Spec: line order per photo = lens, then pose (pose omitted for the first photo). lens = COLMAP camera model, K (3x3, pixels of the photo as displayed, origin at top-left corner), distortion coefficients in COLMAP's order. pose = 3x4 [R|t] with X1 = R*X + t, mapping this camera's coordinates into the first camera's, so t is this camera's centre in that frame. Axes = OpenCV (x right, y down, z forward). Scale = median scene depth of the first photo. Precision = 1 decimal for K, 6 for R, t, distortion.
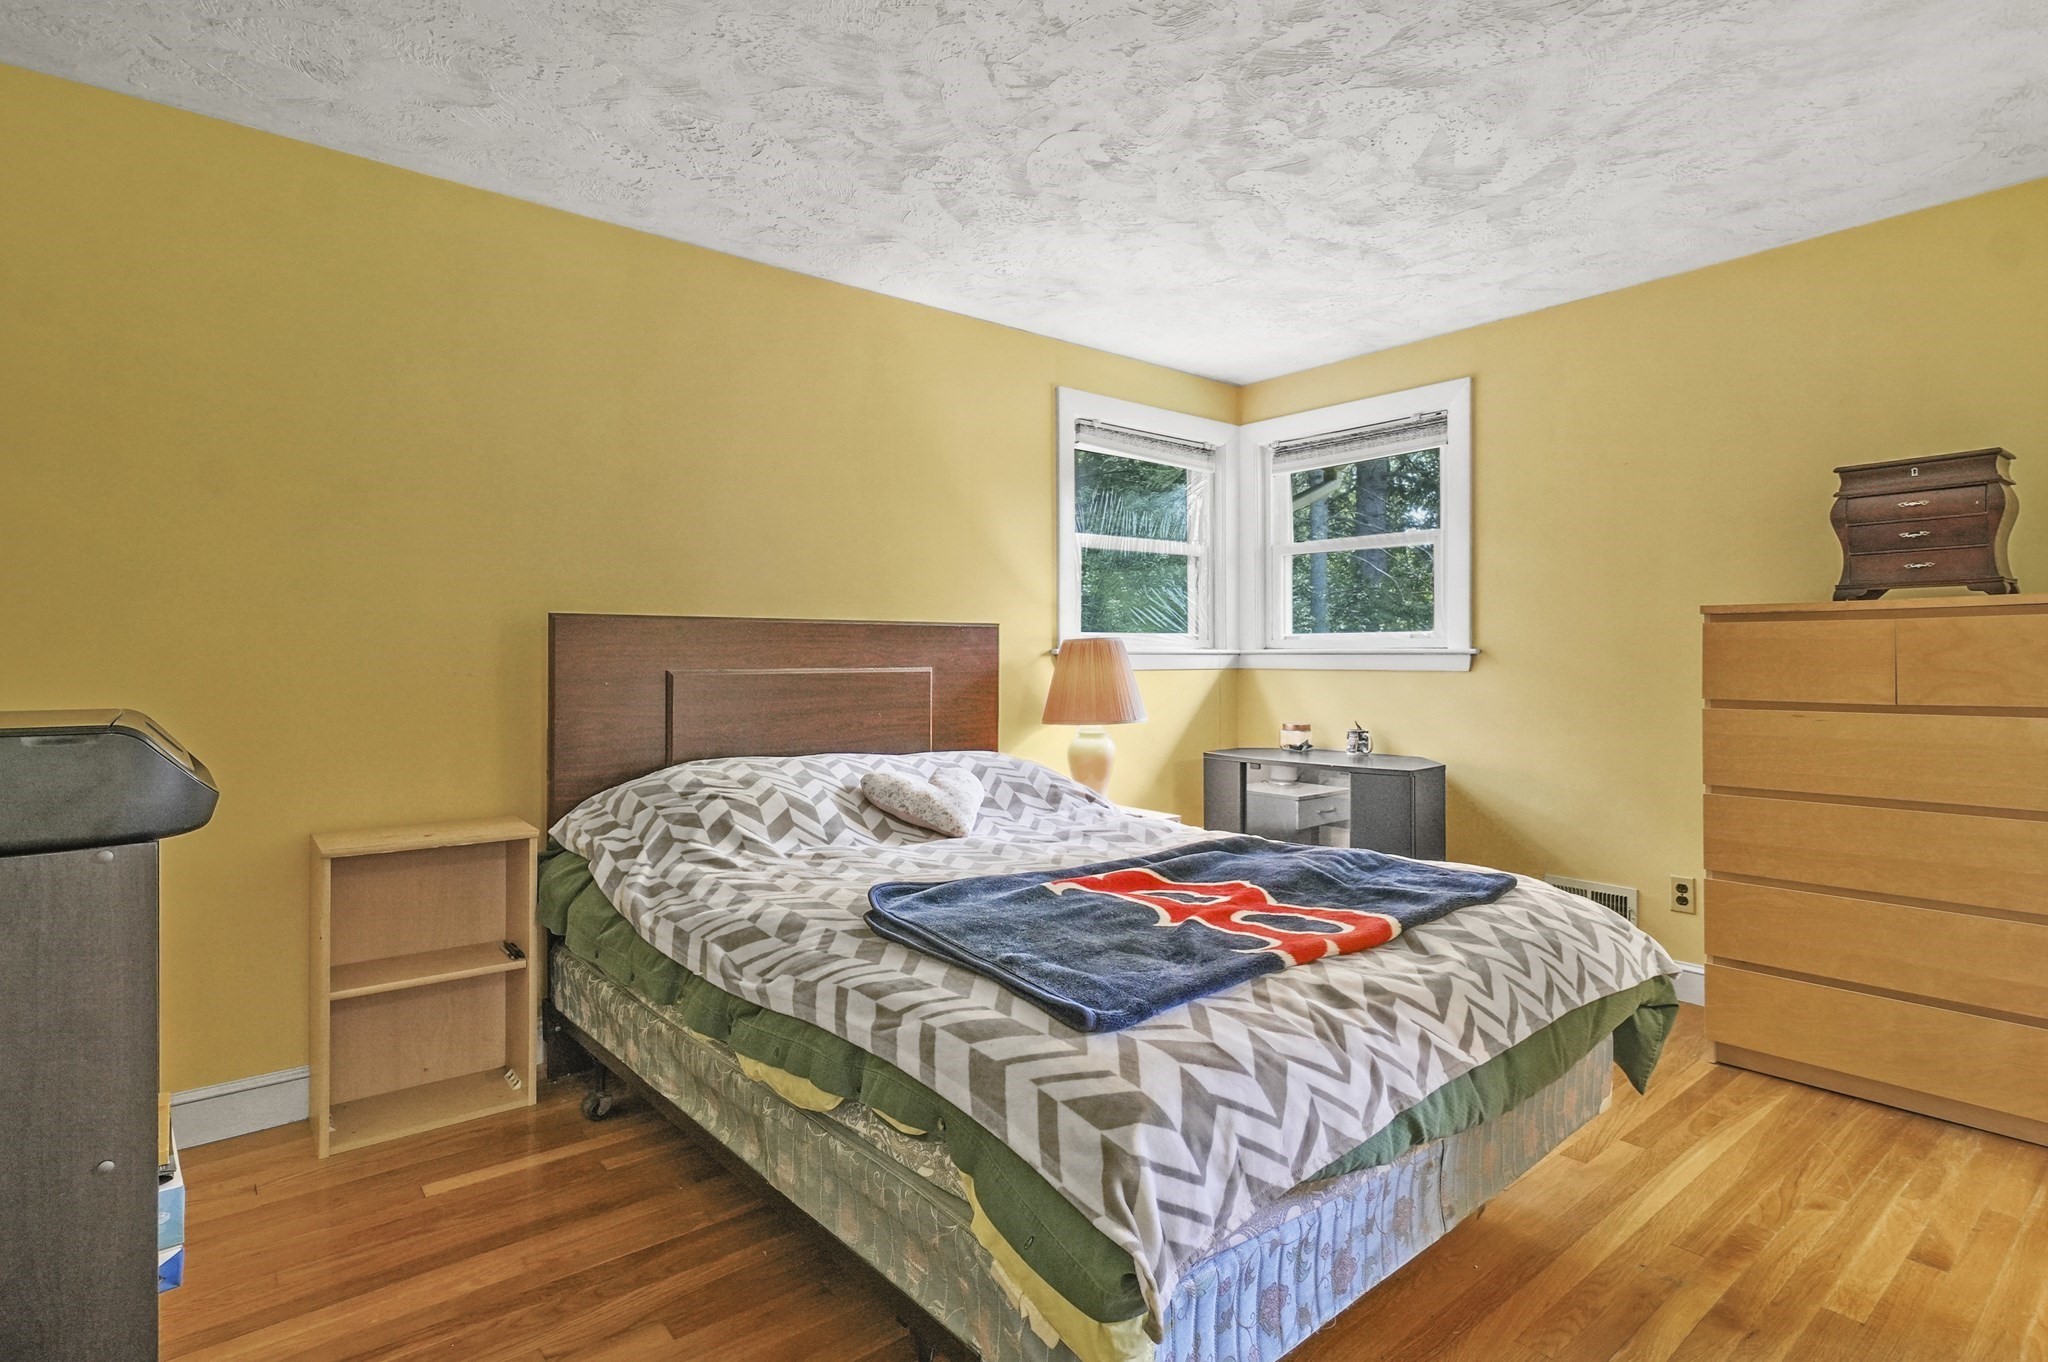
lens RADIAL K [[1017.0, 0, 1018.6], [0, 1017.0, 664.6], [0, 0, 1]] dist [-0.005244, 0.010801]
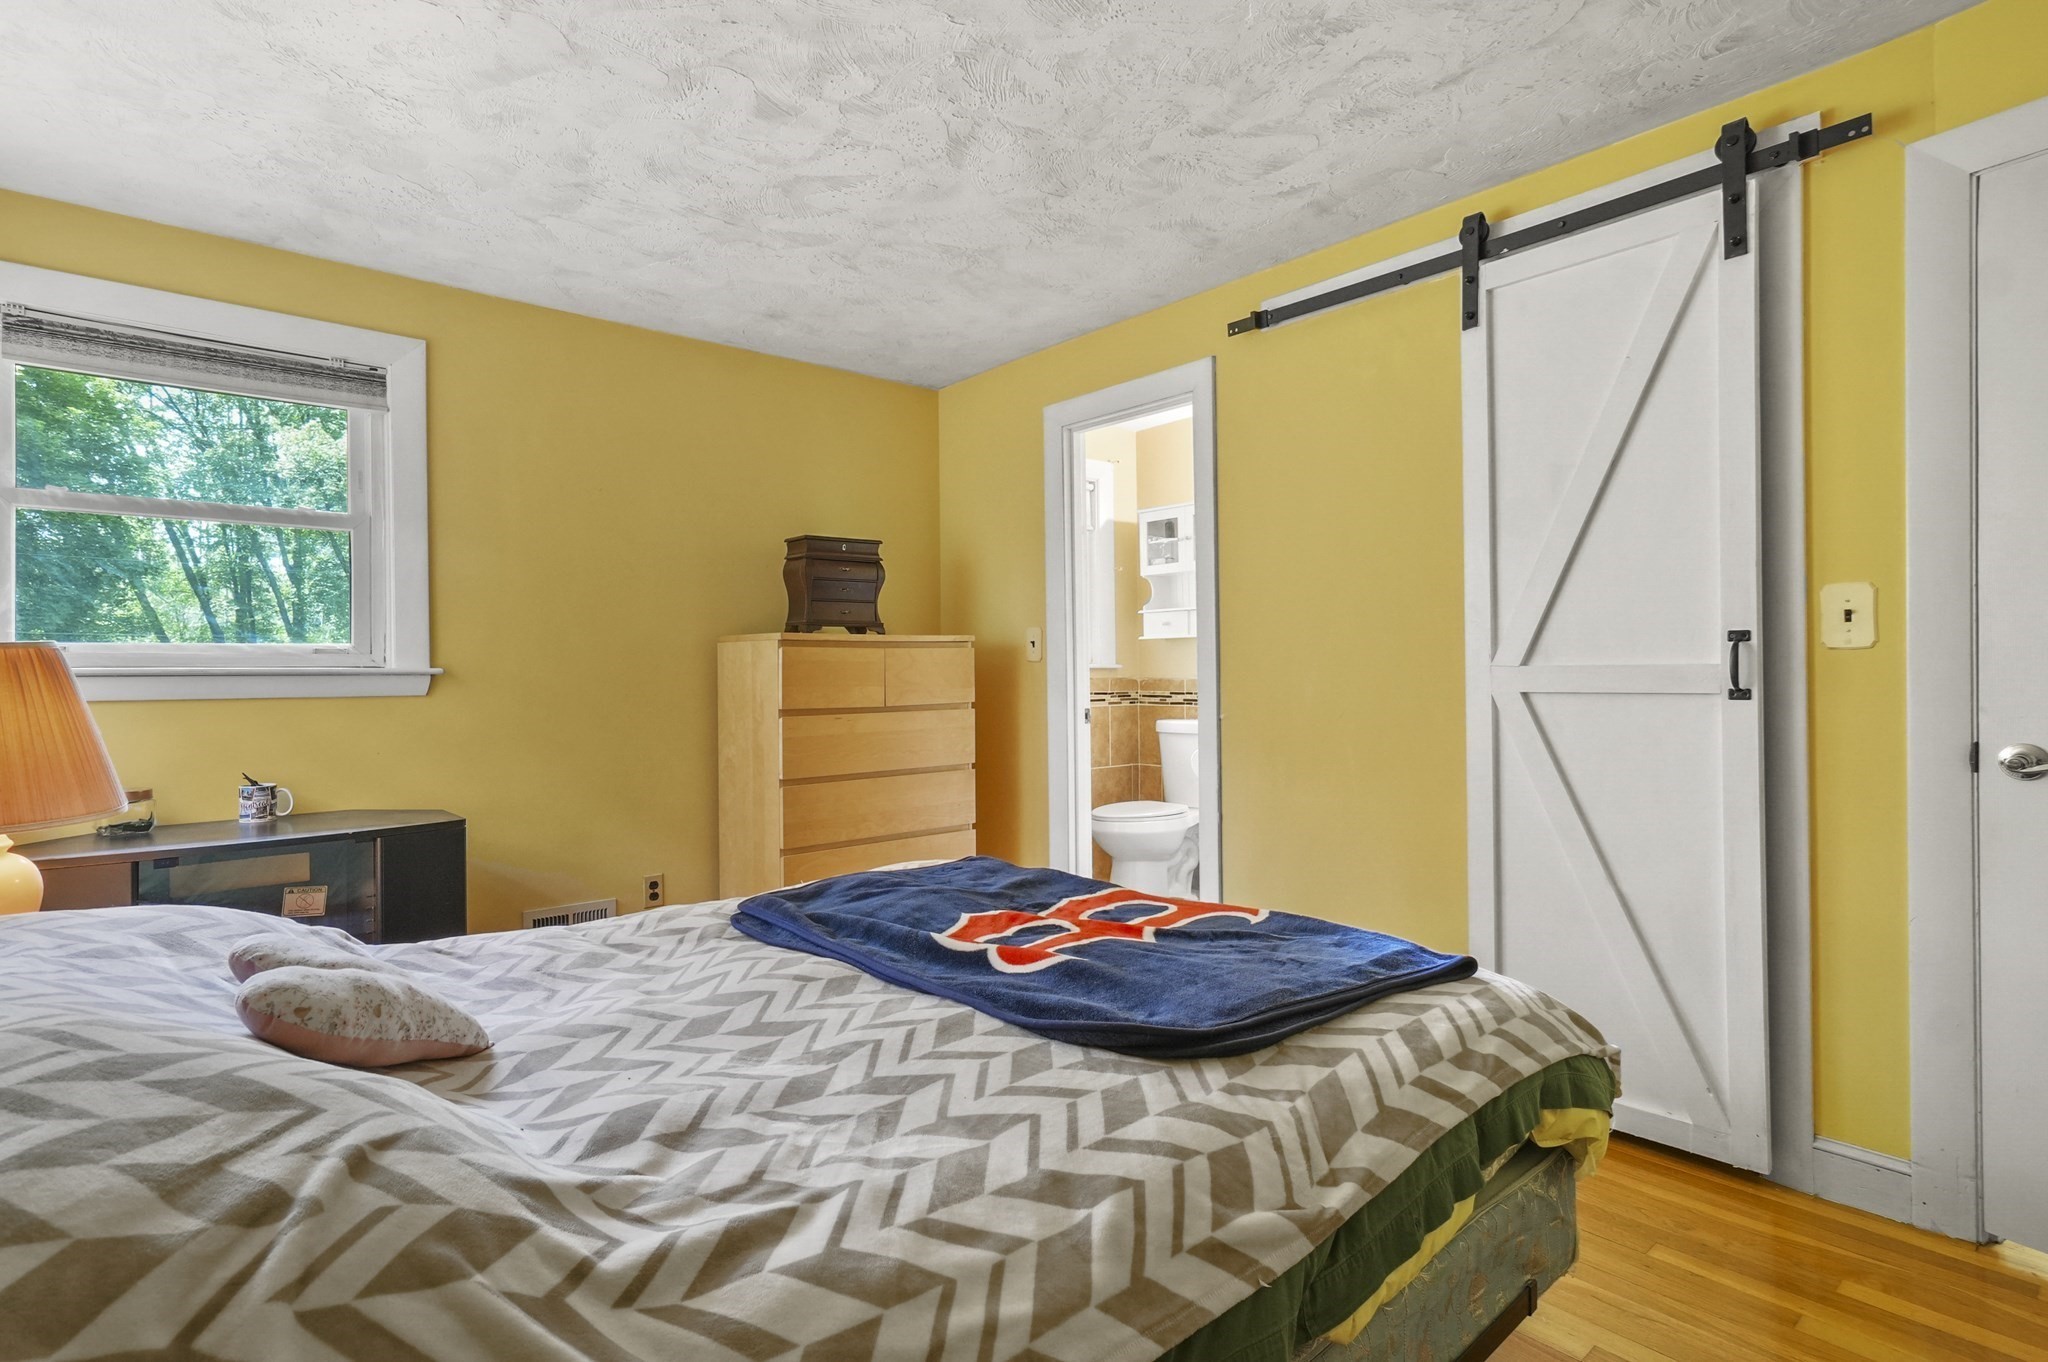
lens RADIAL K [[1017.0, 0, 1012.0], [0, 1017.0, 679.2], [0, 0, 1]] dist [-0.005244, 0.010801]
pose [[-0.018014, -0.006855, 0.999814, -0.608928], [0.016323, 0.999841, 0.007149, -0.007889], [-0.999704, 0.016449, -0.017899, 0.829815]]
